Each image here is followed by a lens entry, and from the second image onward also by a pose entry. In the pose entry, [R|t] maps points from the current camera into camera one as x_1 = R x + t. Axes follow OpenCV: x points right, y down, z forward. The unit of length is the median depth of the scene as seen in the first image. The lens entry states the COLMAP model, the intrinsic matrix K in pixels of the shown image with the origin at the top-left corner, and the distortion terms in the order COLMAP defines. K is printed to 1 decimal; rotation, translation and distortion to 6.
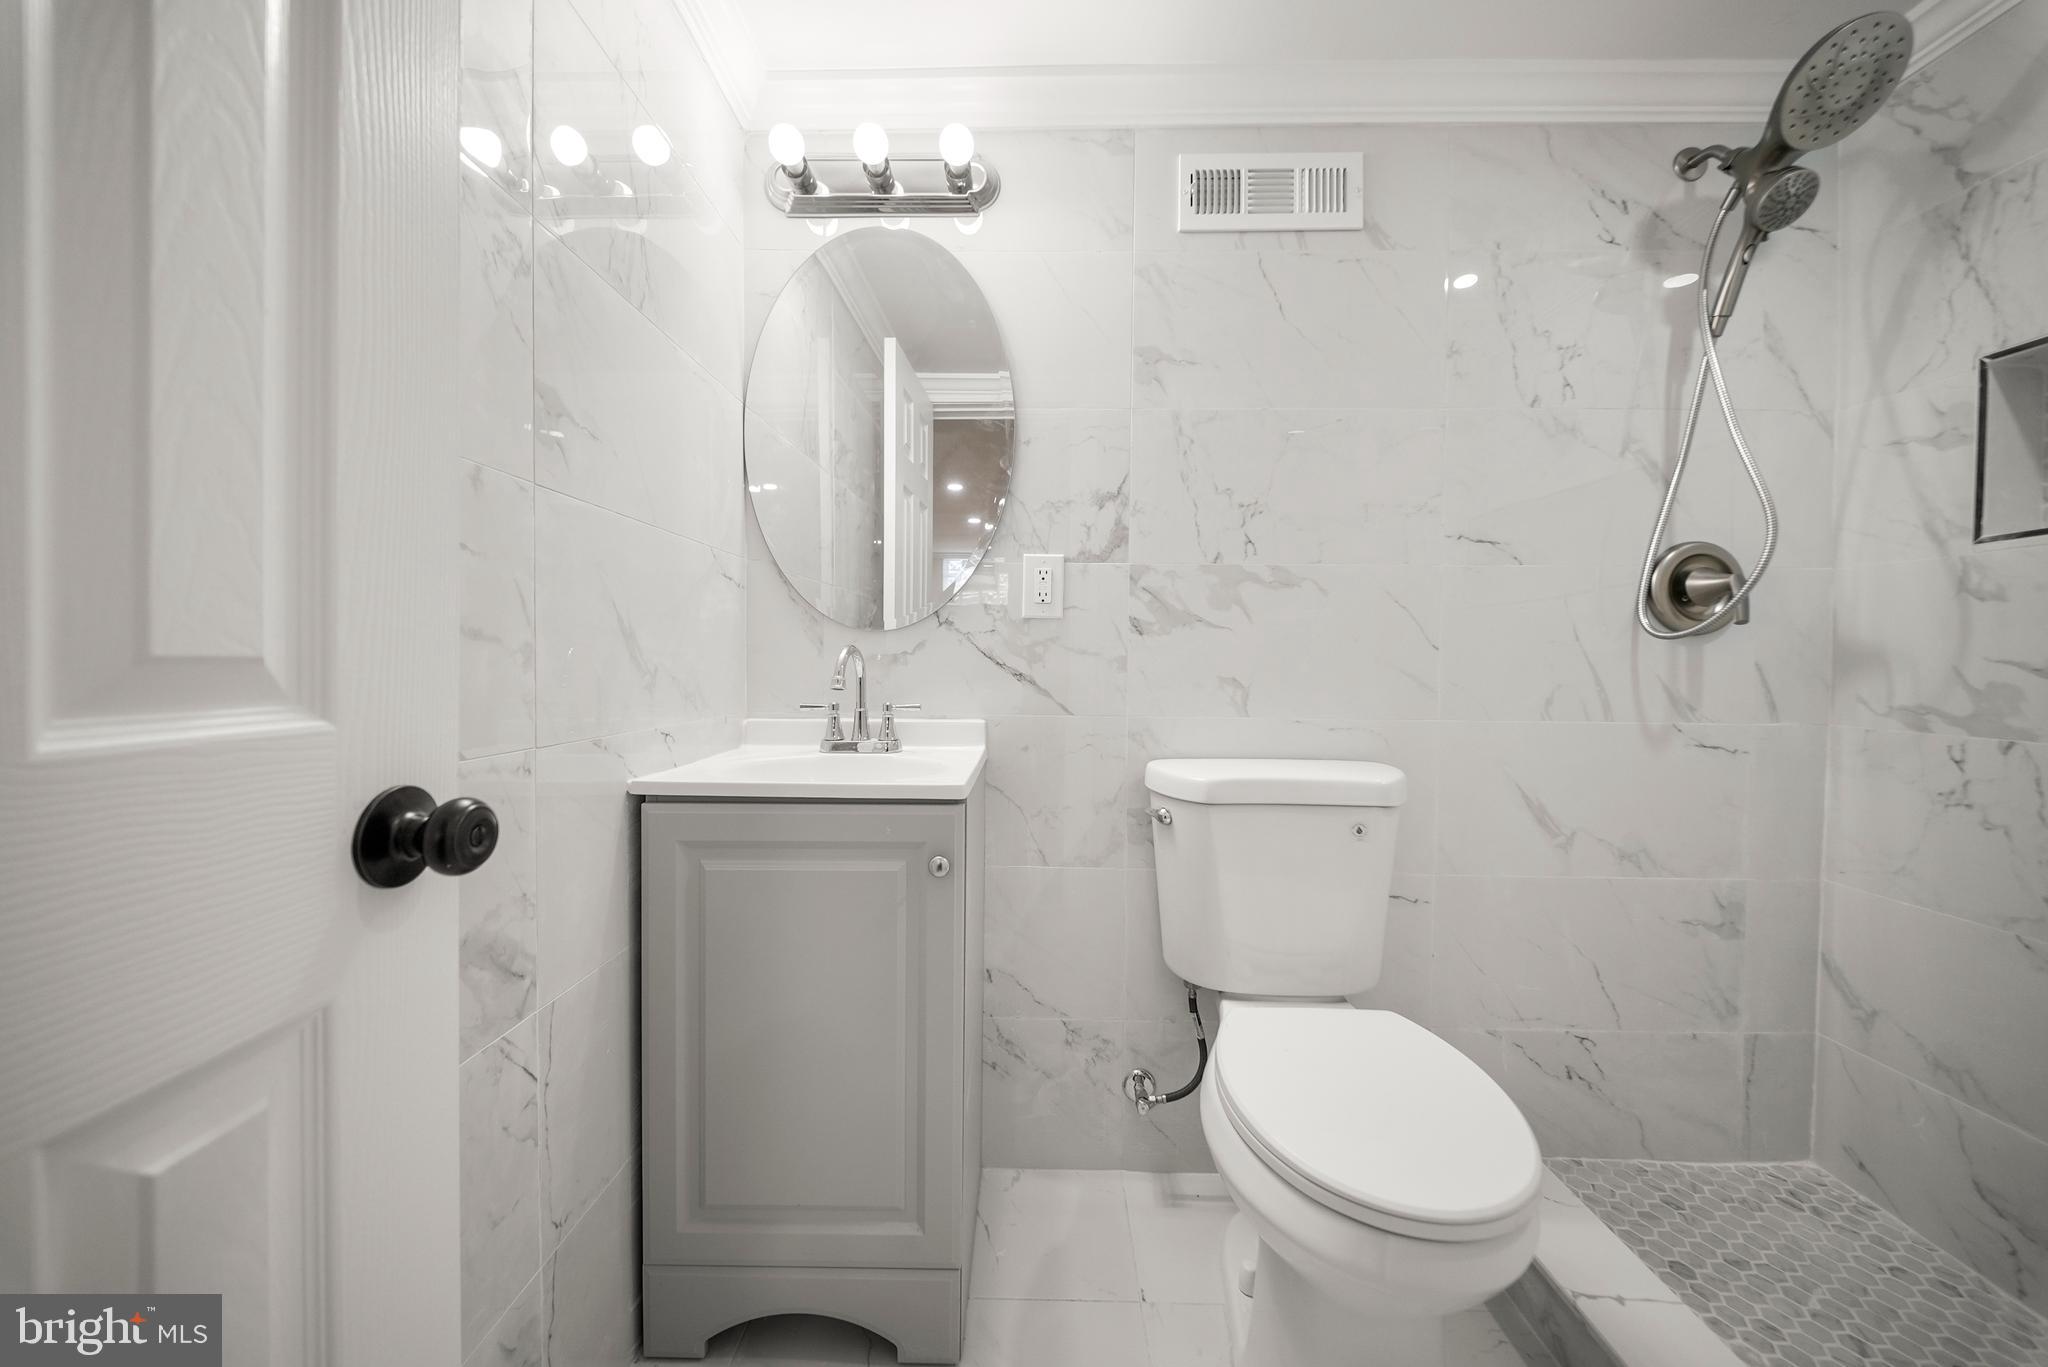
lens RADIAL K [[724.7, 0, 1026.6], [0, 724.7, 672.7], [0, 0, 1]] dist [-0.001626, -0.000412]
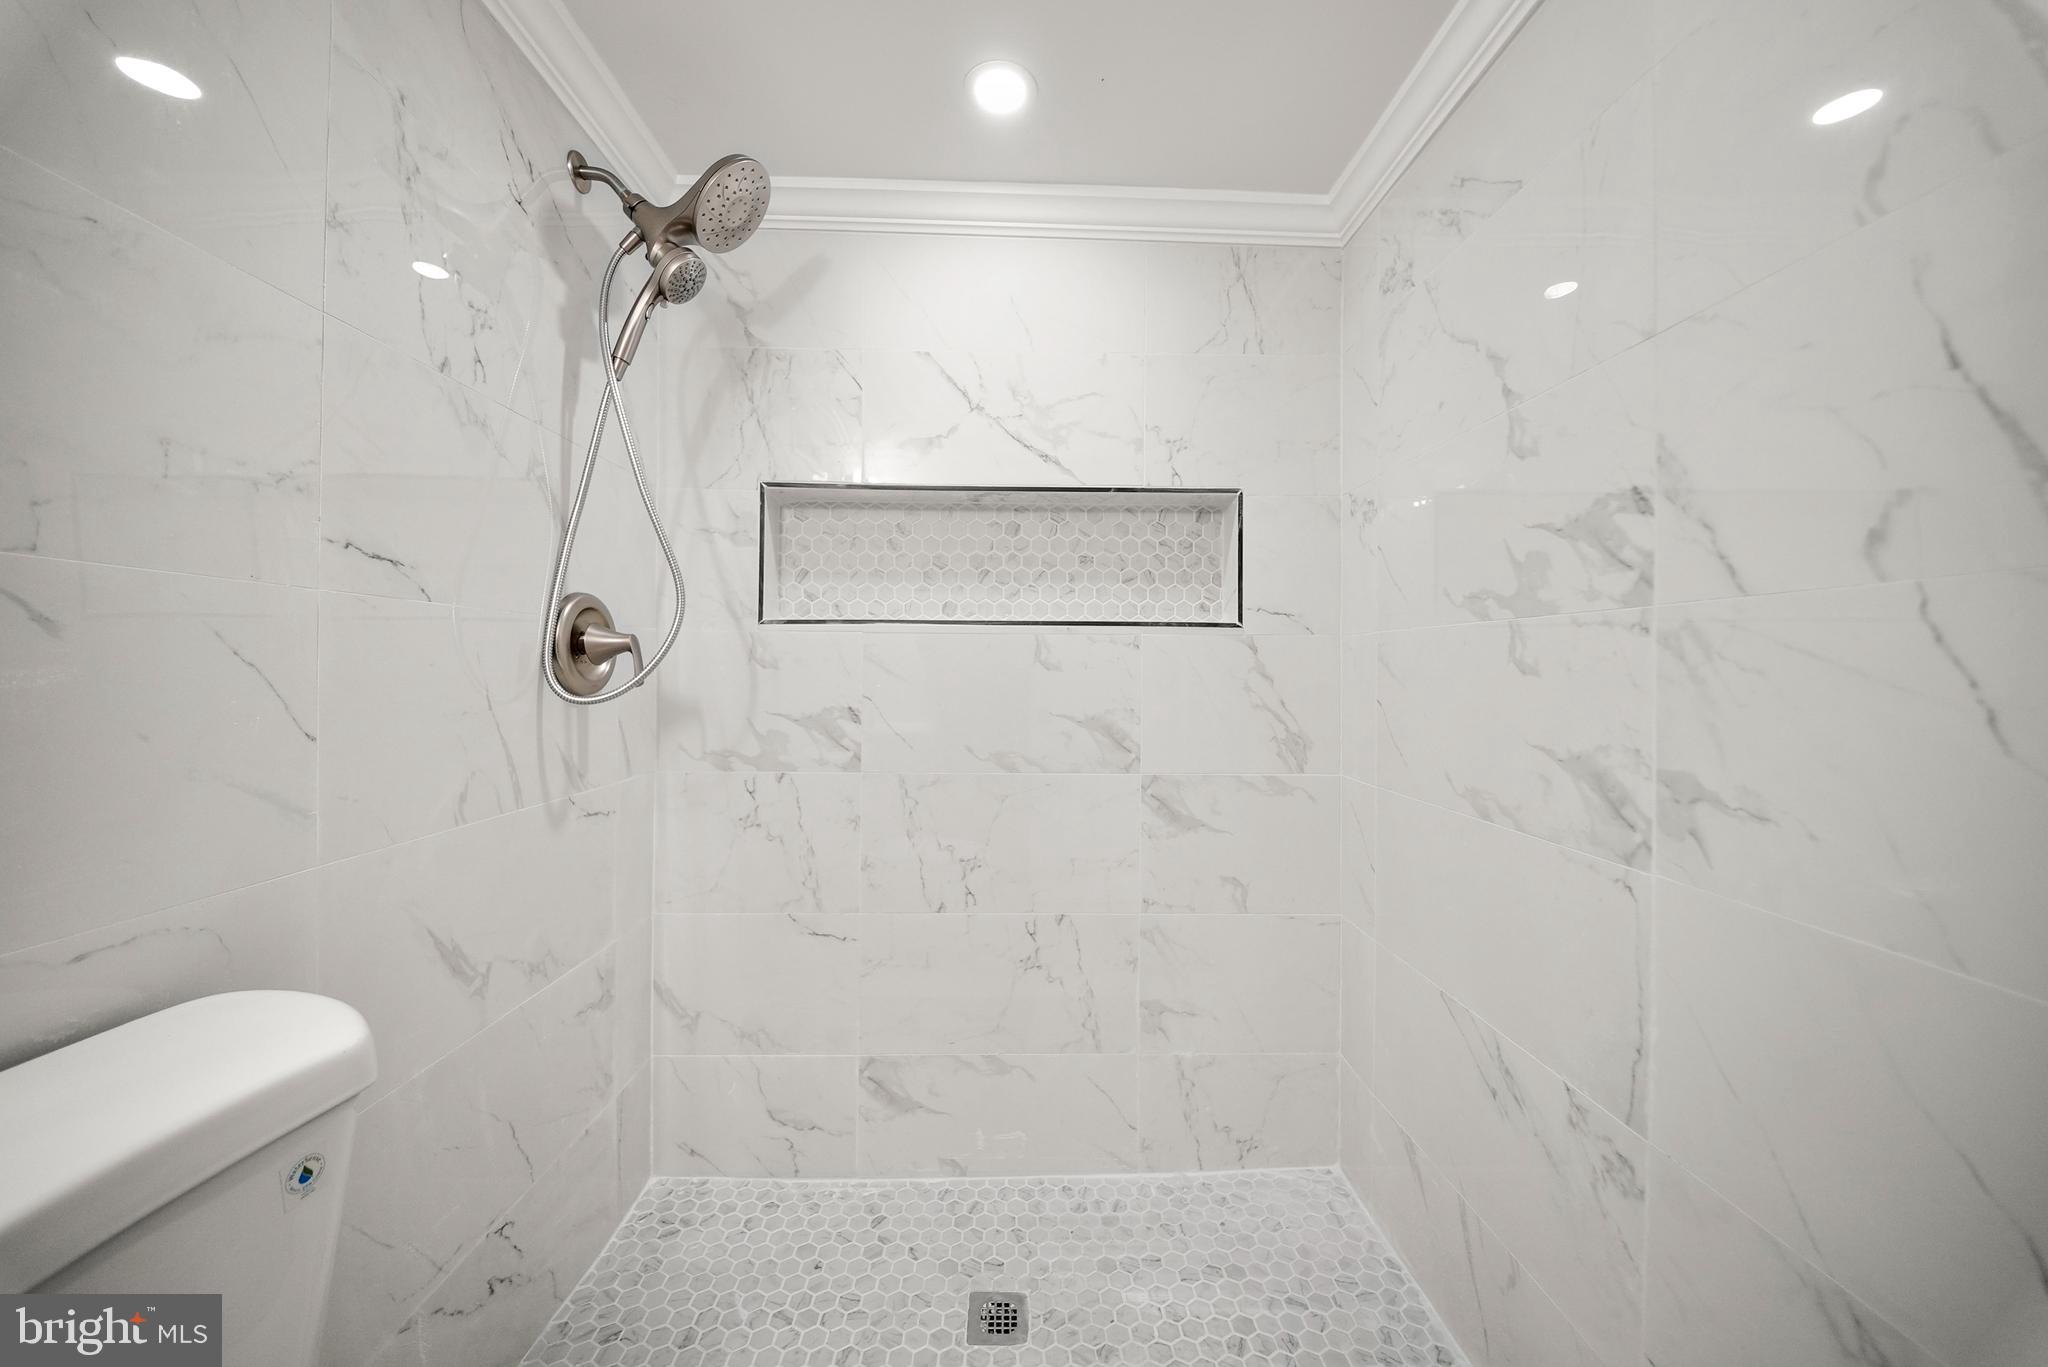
lens RADIAL K [[724.7, 0, 1028.5], [0, 724.7, 672.9], [0, 0, 1]] dist [-0.001626, -0.000412]
pose [[-0.039081, -0.011488, 0.999170, -0.008714], [0.017131, 0.999779, 0.012165, -0.087021], [-0.999089, 0.017592, -0.038876, 0.505074]]
